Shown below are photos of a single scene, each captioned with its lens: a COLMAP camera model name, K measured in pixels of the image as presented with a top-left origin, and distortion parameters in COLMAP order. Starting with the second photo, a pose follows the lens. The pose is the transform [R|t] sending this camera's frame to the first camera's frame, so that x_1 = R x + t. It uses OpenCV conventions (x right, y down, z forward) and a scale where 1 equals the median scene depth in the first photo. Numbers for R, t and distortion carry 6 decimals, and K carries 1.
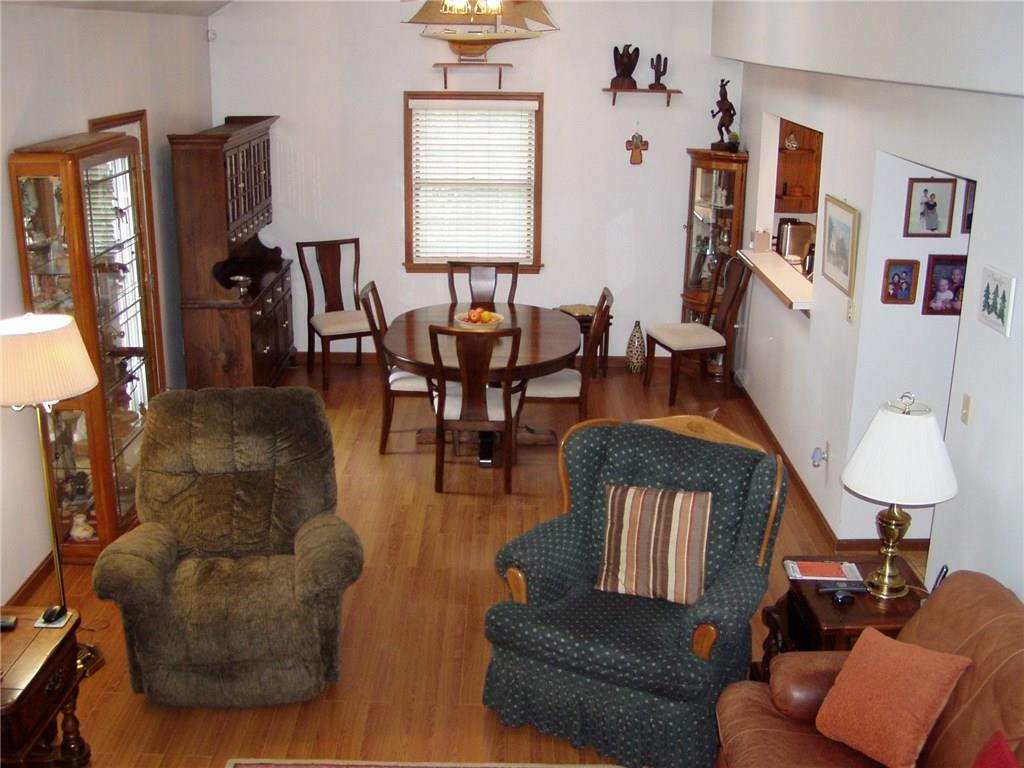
lens RADIAL K [[1146.5, 0, 512.0], [0, 1146.5, 384.0], [0, 0, 1]] dist [-0.123196, -0.007134]
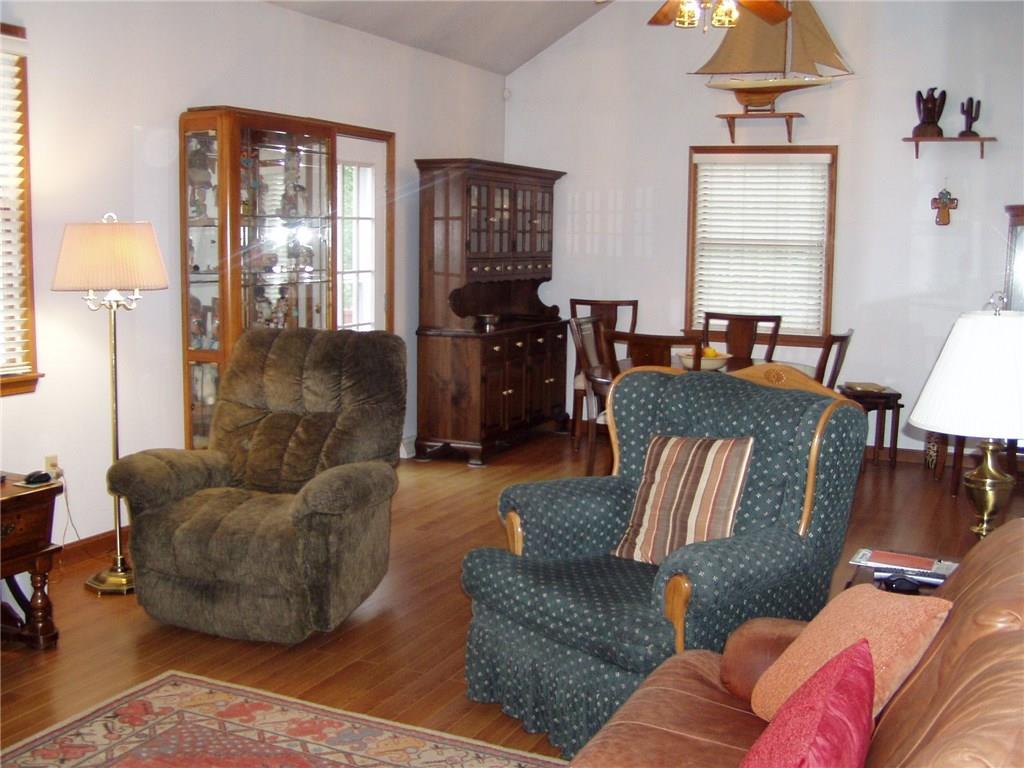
lens RADIAL K [[1156.1, 0, 512.0], [0, 1156.1, 384.0], [0, 0, 1]] dist [-0.195465, 0.316747]
pose [[0.908677, 0.057168, -0.413568, 0.182052], [-0.130020, 0.980069, -0.150199, 0.104135], [0.396738, 0.190254, 0.897999, 0.122293]]
